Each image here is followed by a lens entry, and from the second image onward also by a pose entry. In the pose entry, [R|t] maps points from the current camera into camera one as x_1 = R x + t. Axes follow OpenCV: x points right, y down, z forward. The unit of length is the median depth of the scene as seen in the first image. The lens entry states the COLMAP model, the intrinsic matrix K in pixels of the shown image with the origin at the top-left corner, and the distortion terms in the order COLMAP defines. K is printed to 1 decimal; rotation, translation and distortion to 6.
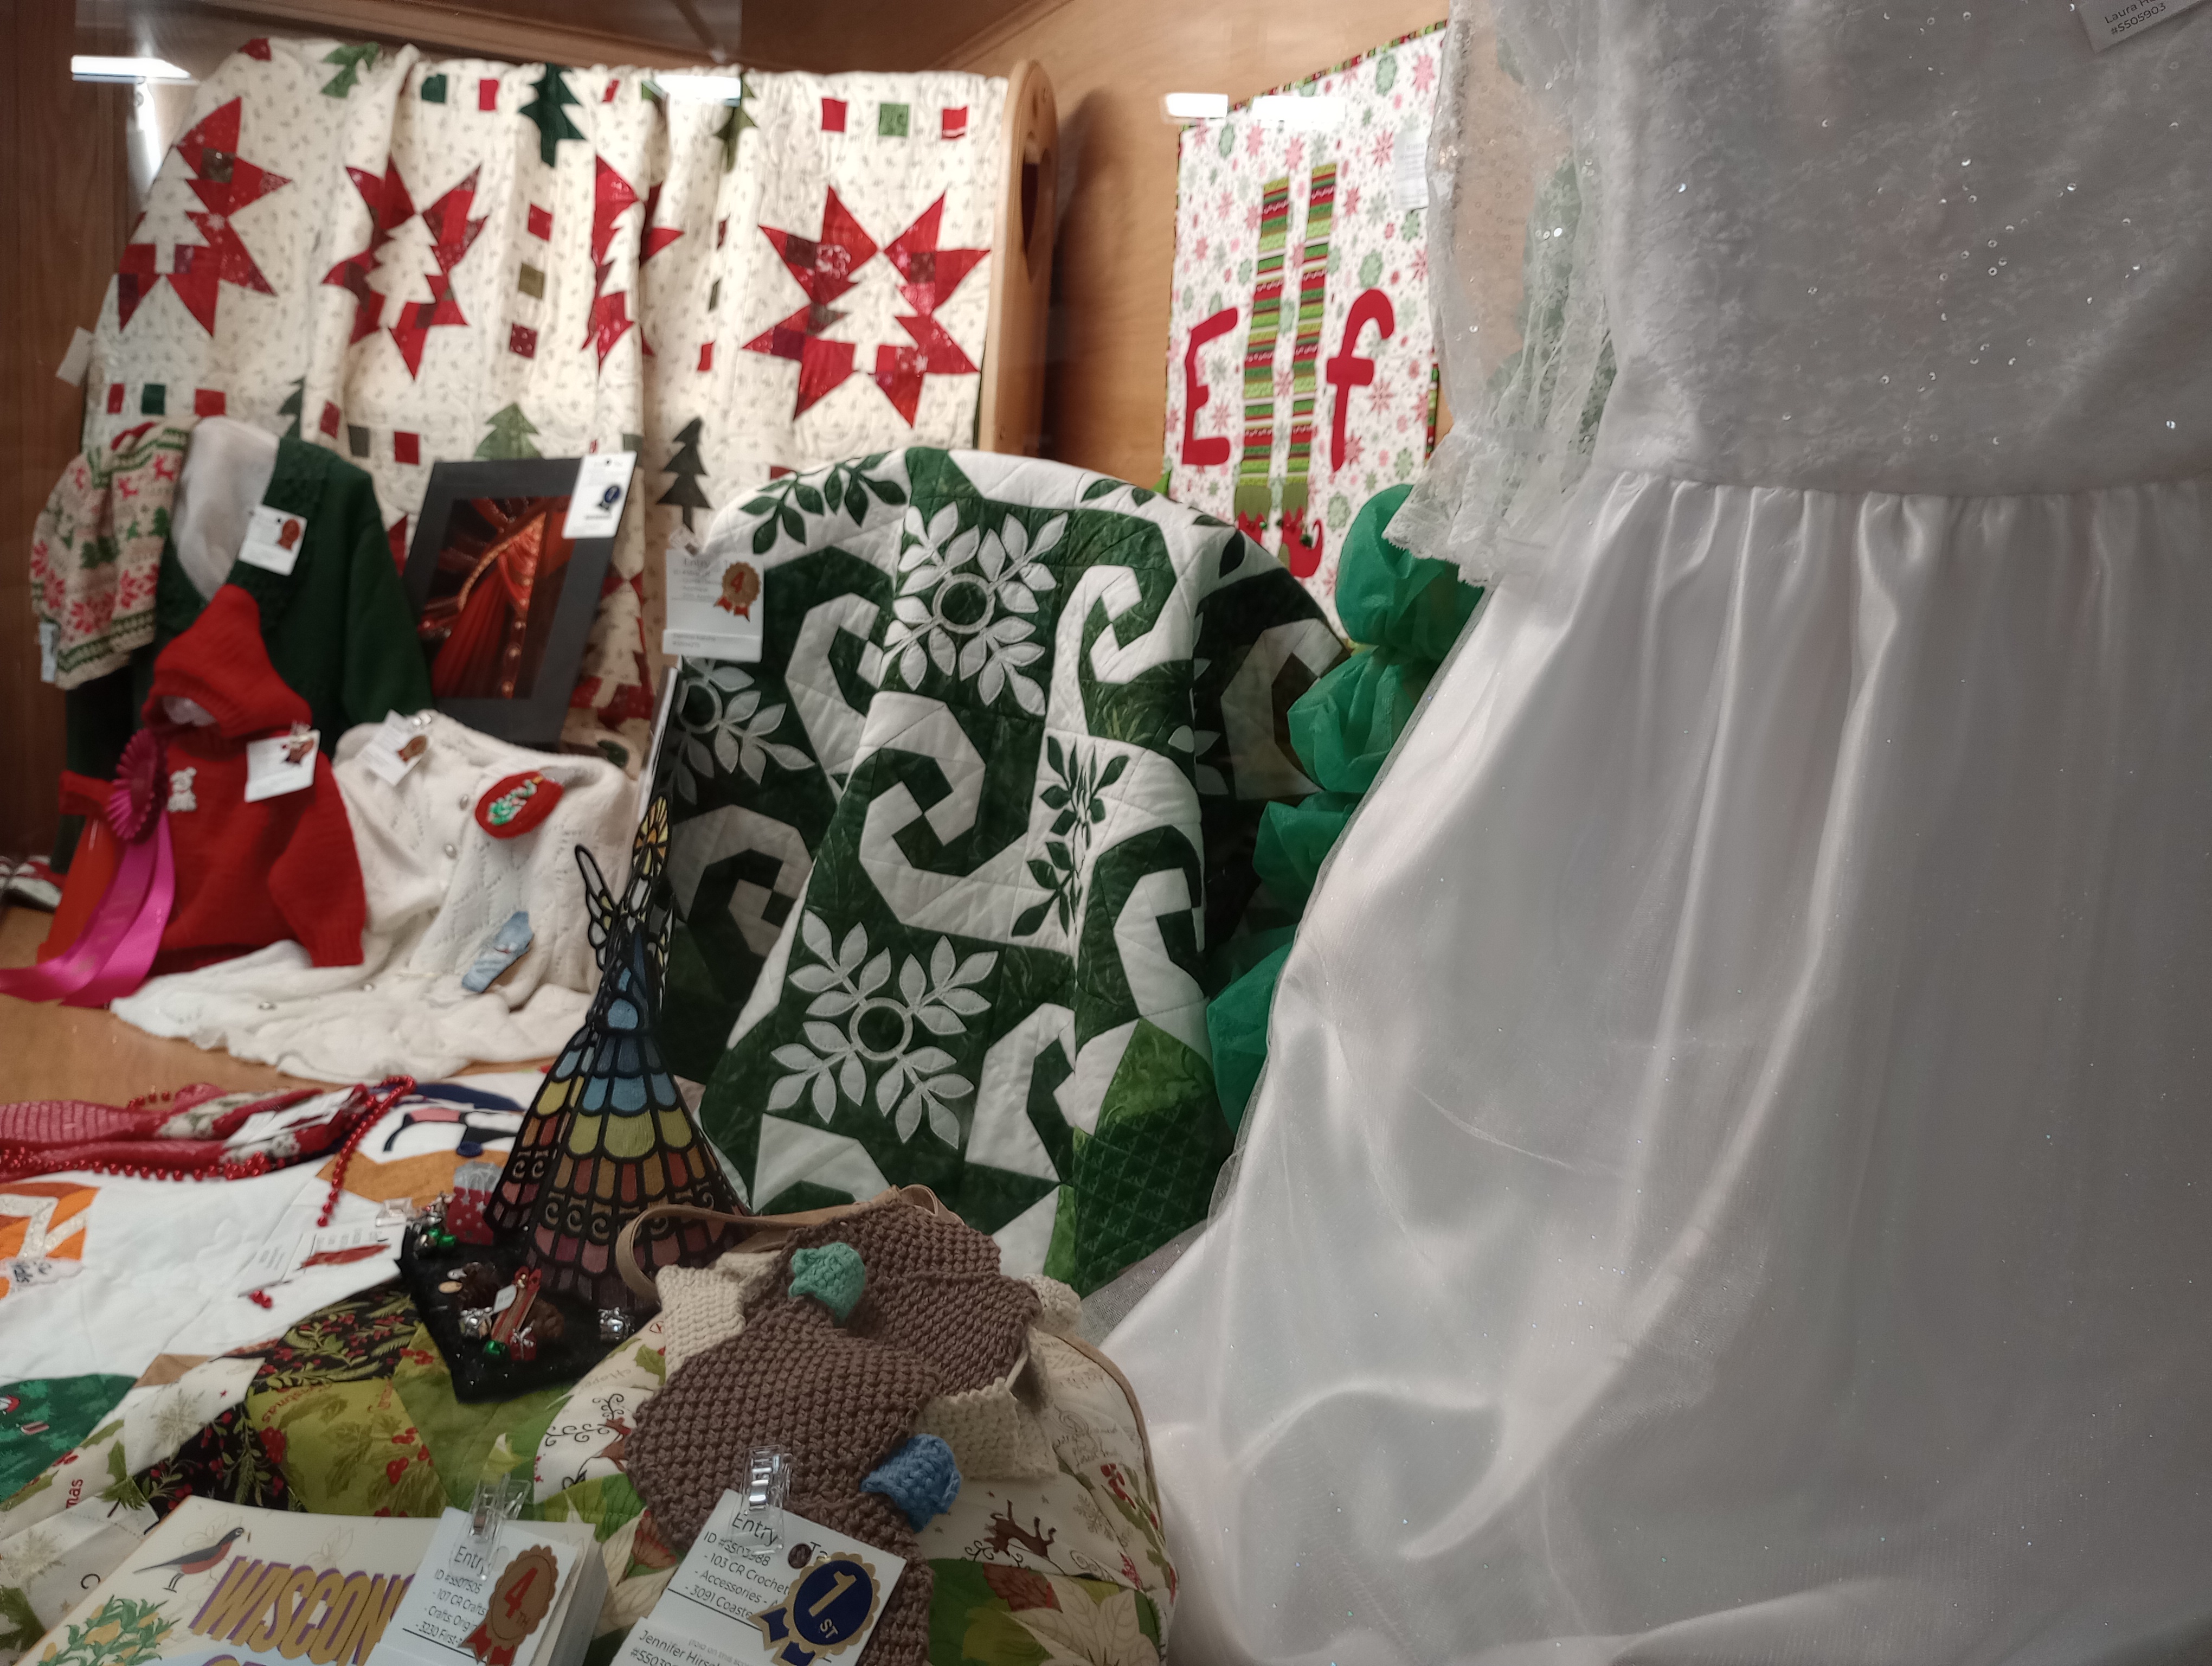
lens RADIAL K [[1836.2, 0, 1098.2], [0, 1836.2, 825.3], [0, 0, 1]] dist [0.055651, -0.072458]
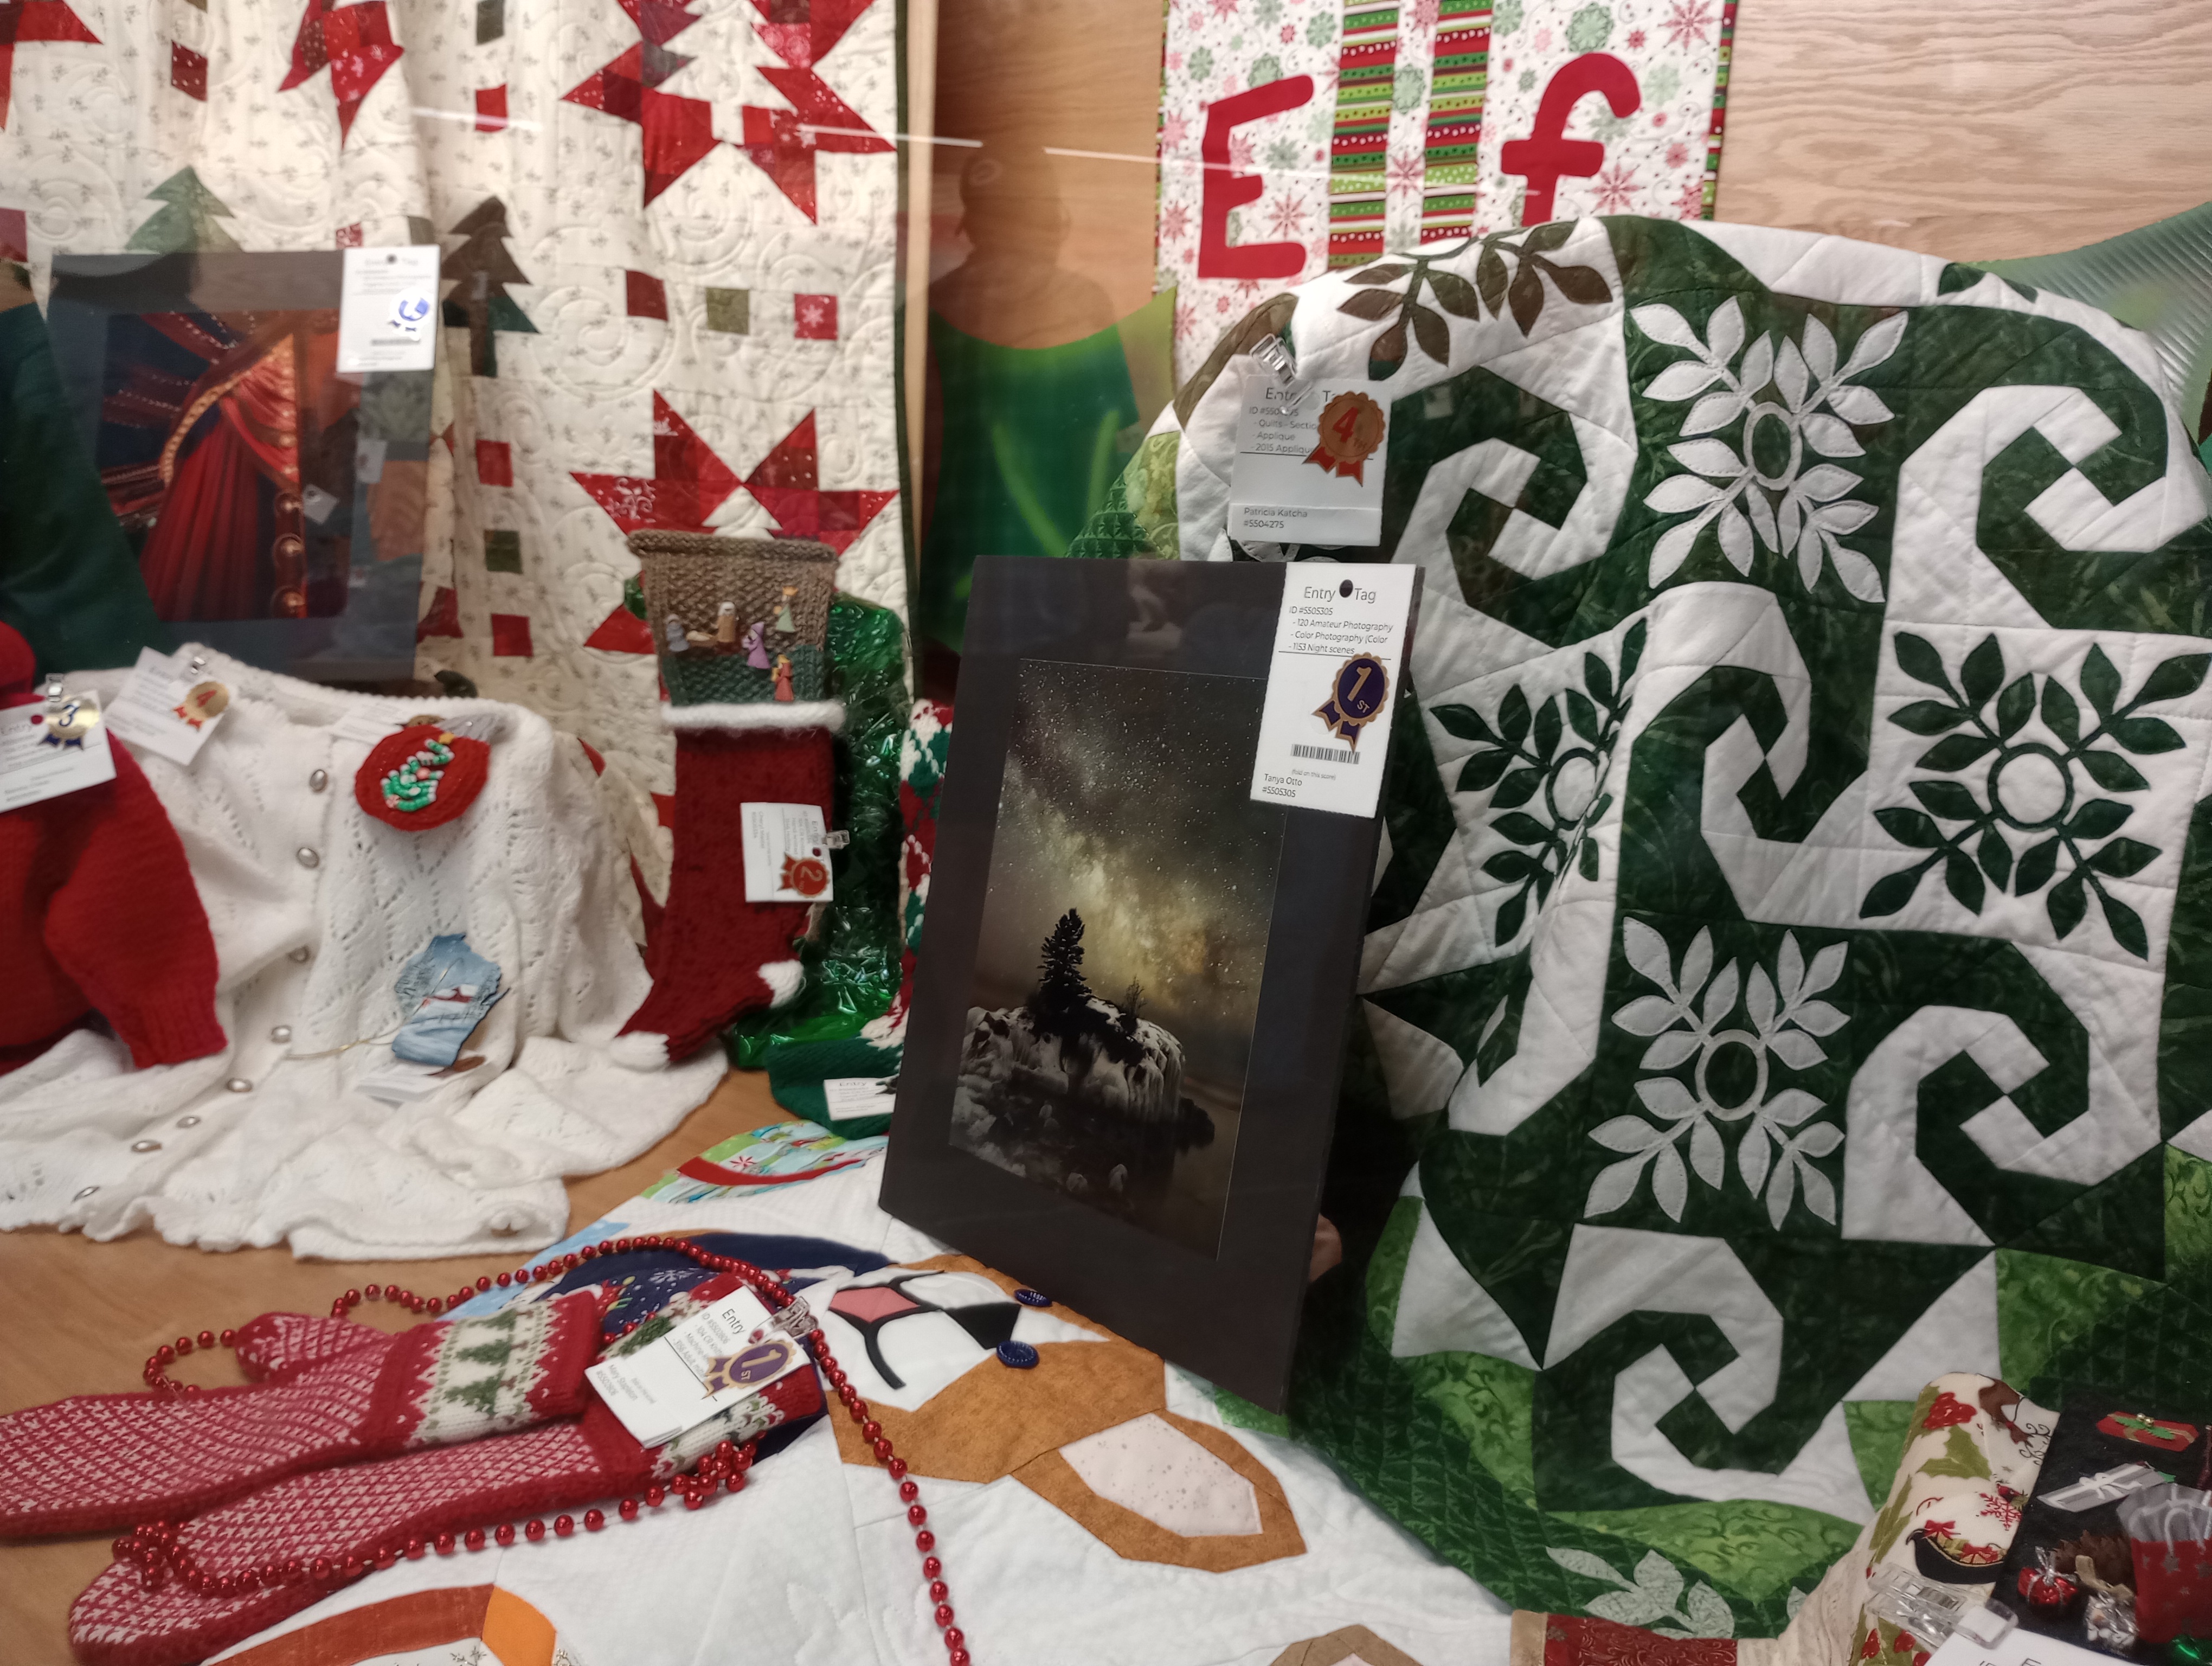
lens RADIAL K [[1836.2, 0, 1113.9], [0, 1836.2, 834.5], [0, 0, 1]] dist [0.055651, -0.072458]
pose [[0.905526, -0.104869, 0.411128, -0.362017], [0.071183, 0.992789, 0.096453, -0.037017], [-0.418278, -0.058075, 0.906461, 0.285086]]
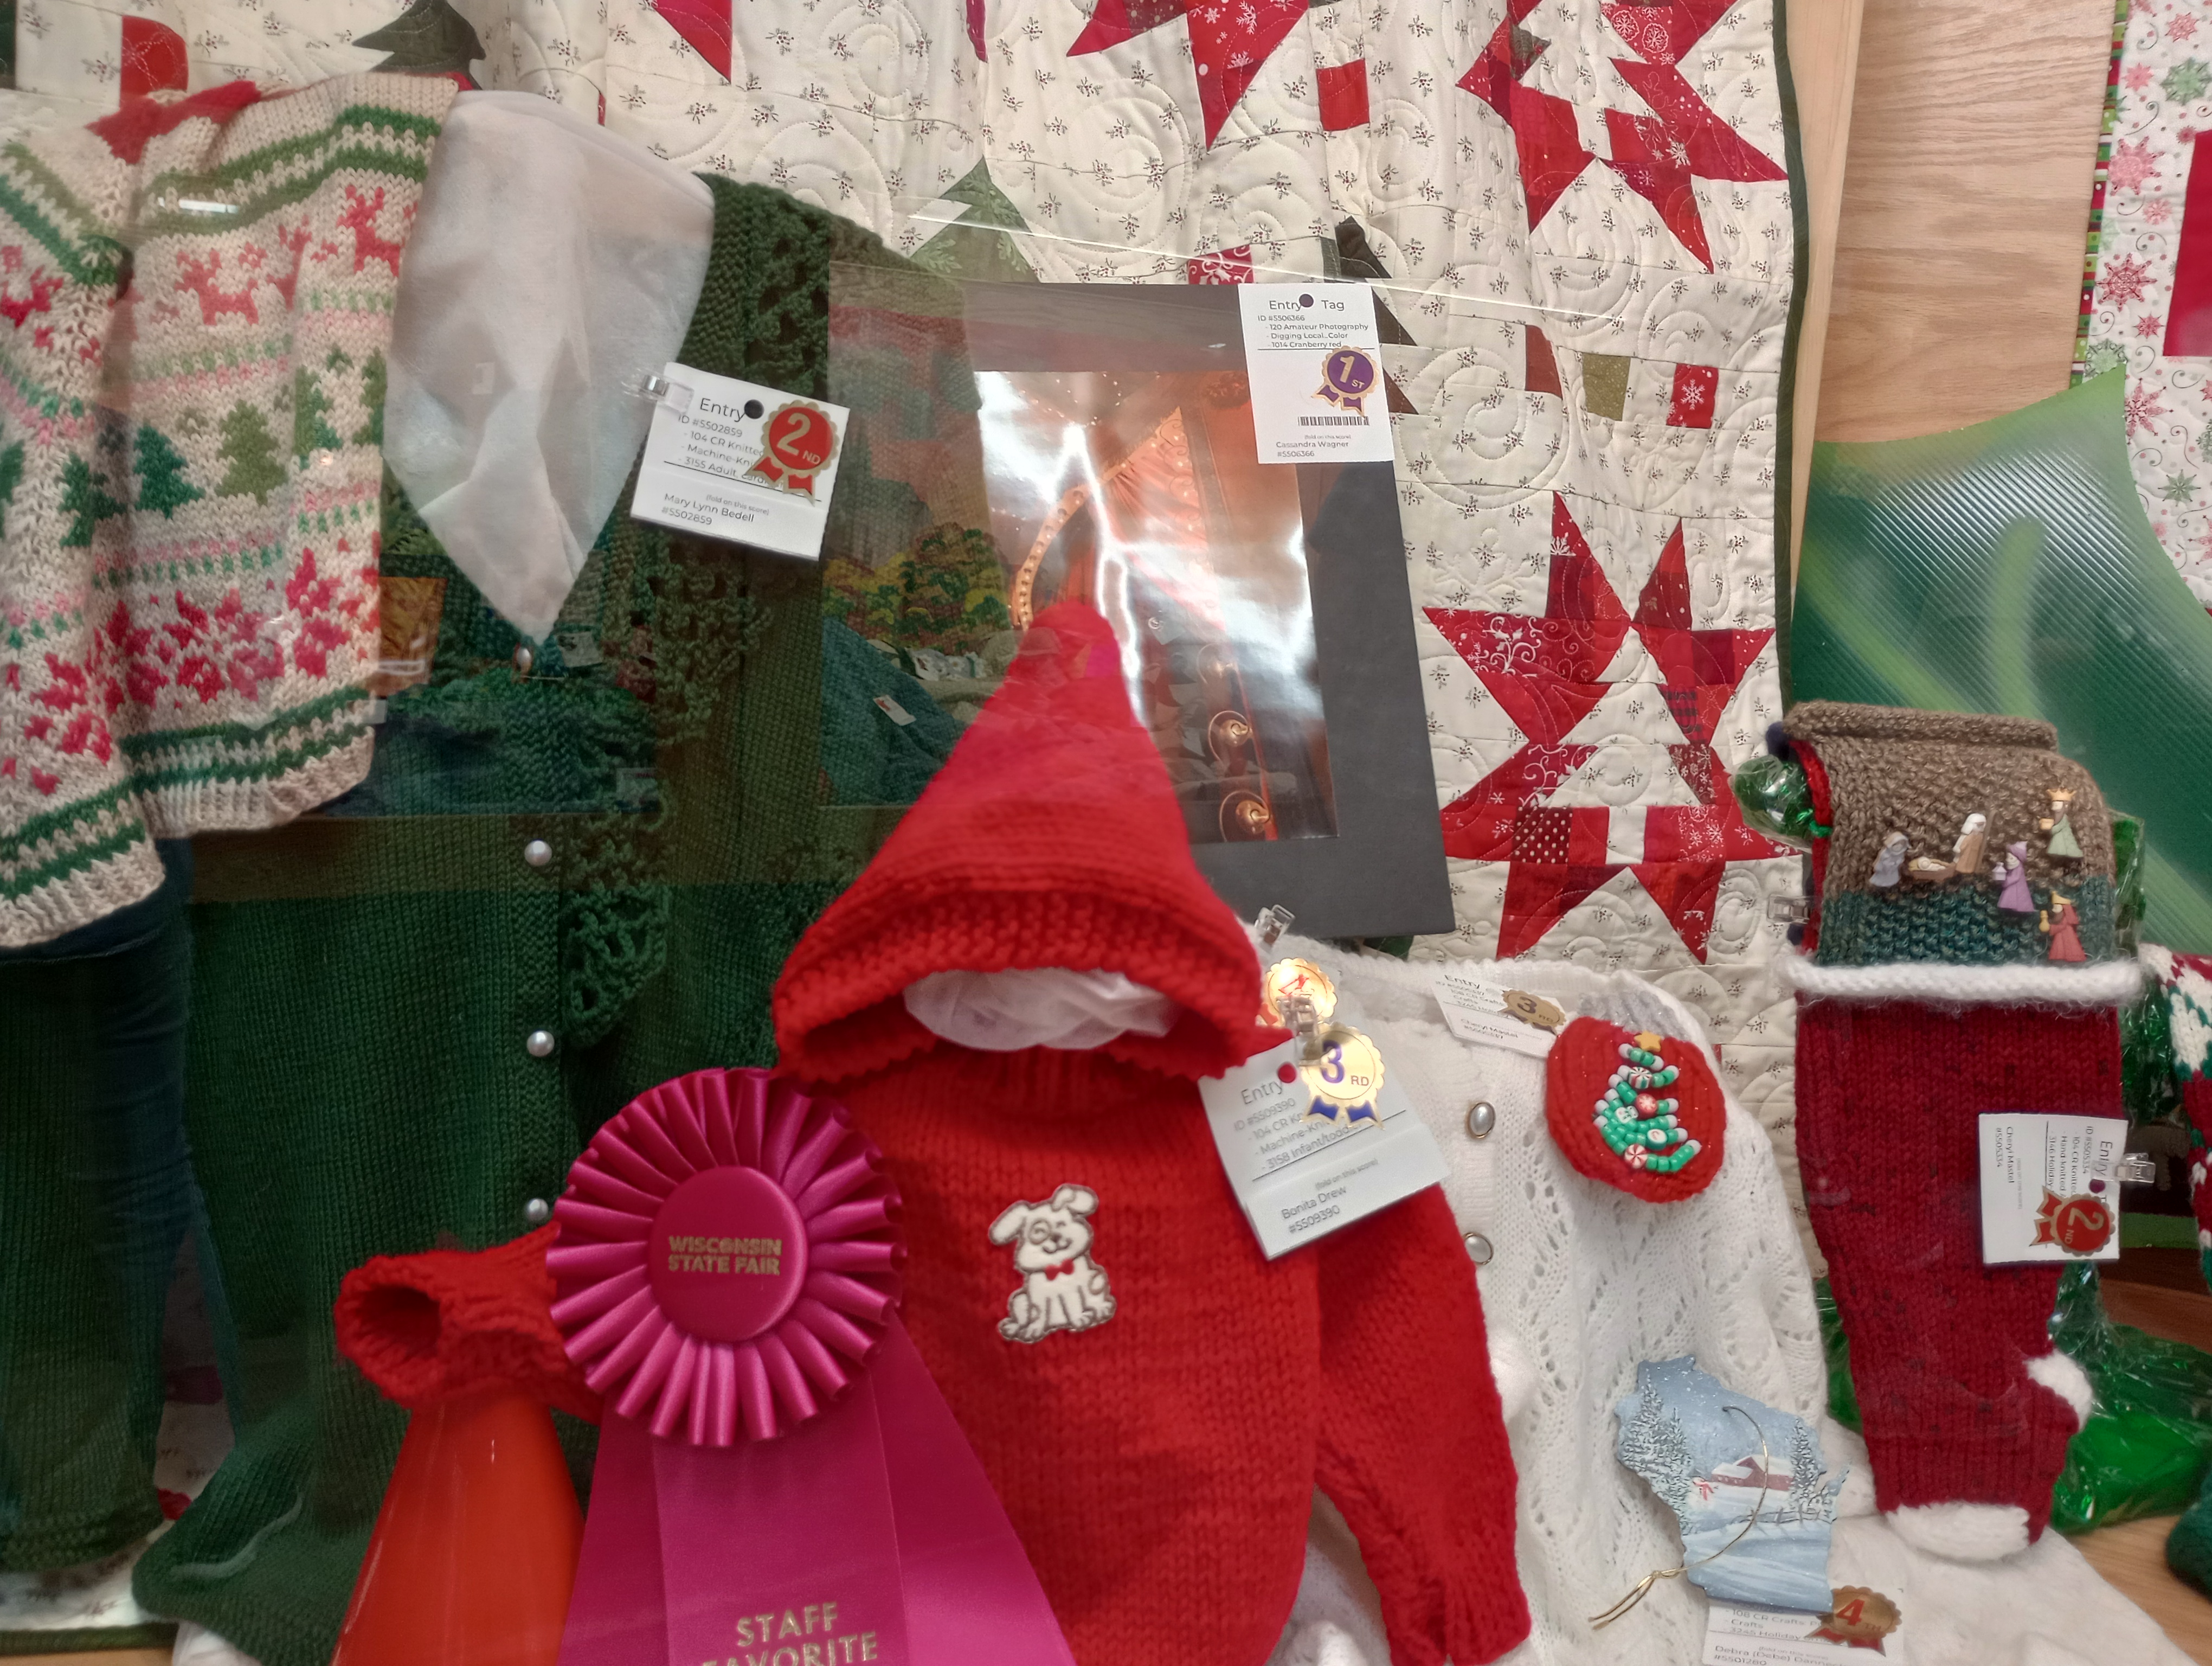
lens RADIAL K [[1836.2, 0, 1127.9], [0, 1836.2, 832.3], [0, 0, 1]] dist [0.055651, -0.072458]
pose [[0.829289, -0.095578, 0.550586, -0.626704], [0.077896, 0.995417, 0.055471, -0.104110], [-0.553364, -0.003112, 0.832934, 0.710253]]
